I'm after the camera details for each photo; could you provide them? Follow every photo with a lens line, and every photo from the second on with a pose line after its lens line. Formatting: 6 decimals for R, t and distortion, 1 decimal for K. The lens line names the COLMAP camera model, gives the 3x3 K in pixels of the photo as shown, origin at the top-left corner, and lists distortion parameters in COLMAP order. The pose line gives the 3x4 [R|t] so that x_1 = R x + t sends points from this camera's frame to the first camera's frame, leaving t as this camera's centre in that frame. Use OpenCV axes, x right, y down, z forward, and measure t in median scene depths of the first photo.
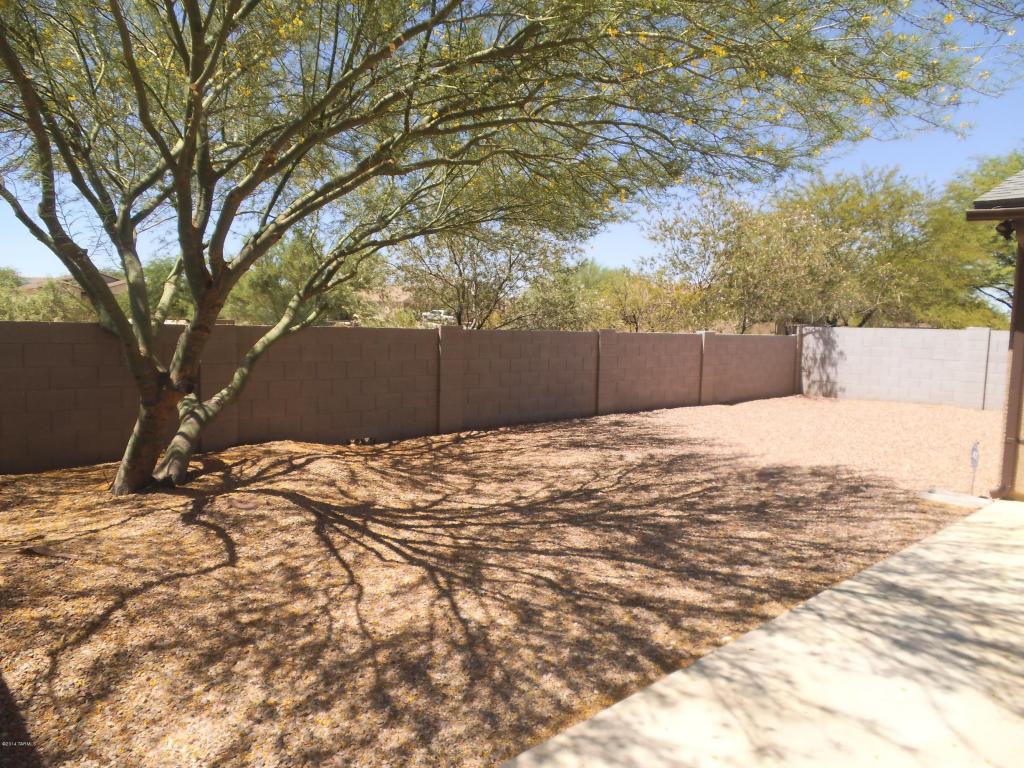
lens RADIAL K [[716.9, 0, 521.8], [0, 716.9, 380.5], [0, 0, 1]] dist [0.000185, -0.010807]
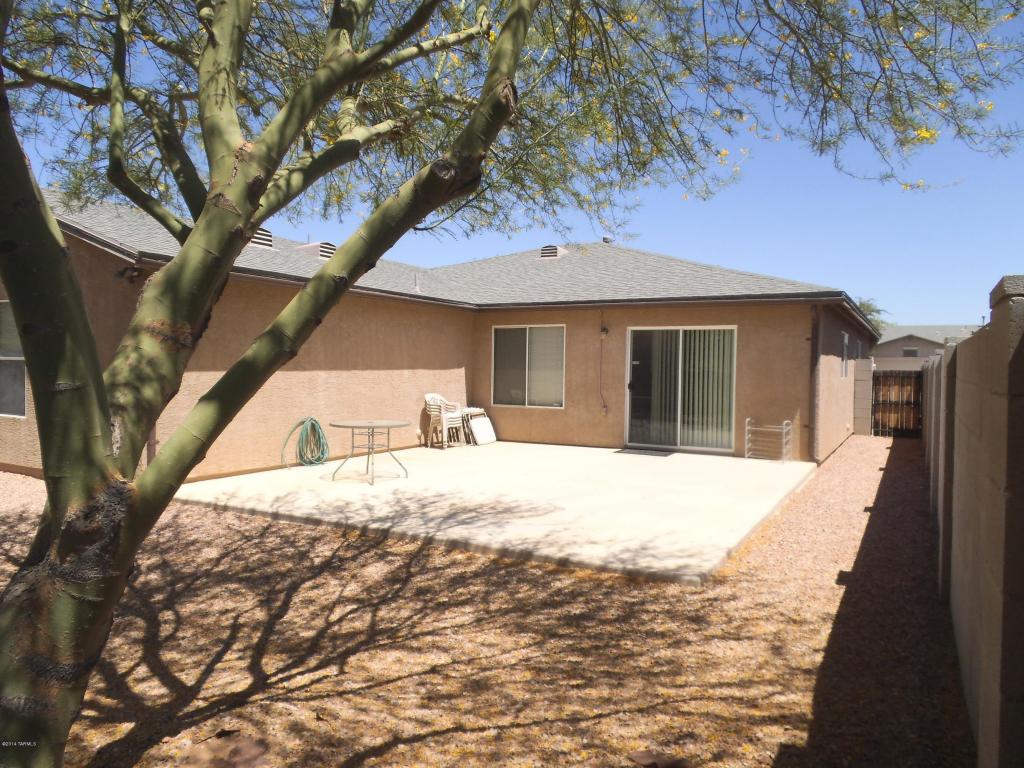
lens RADIAL K [[716.9, 0, 514.1], [0, 716.9, 382.4], [0, 0, 1]] dist [0.000185, -0.010807]
pose [[-0.300688, -0.054086, 0.952188, -0.956956], [0.065335, 0.994877, 0.077143, -0.105215], [-0.951482, 0.085408, -0.295614, 1.023742]]
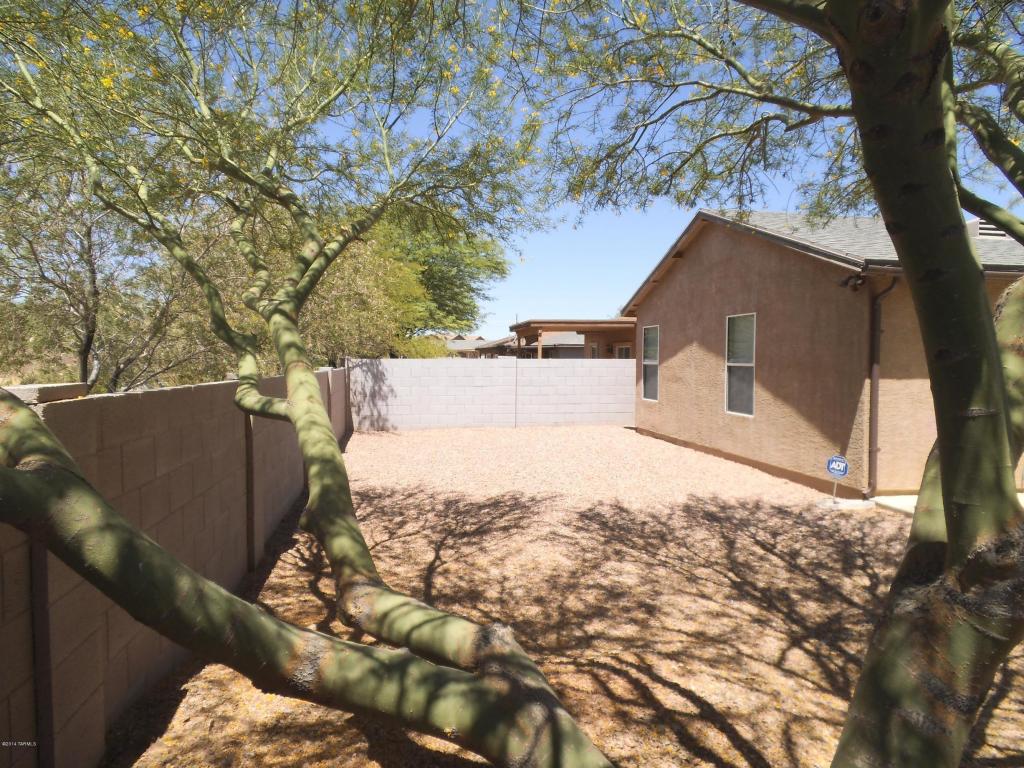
lens RADIAL K [[716.9, 0, 515.3], [0, 716.9, 386.2], [0, 0, 1]] dist [0.000185, -0.010807]
pose [[0.542808, -0.052146, 0.838236, -0.961659], [0.078035, 0.996884, 0.011483, -0.122744], [-0.836223, 0.059179, 0.545187, 1.118851]]
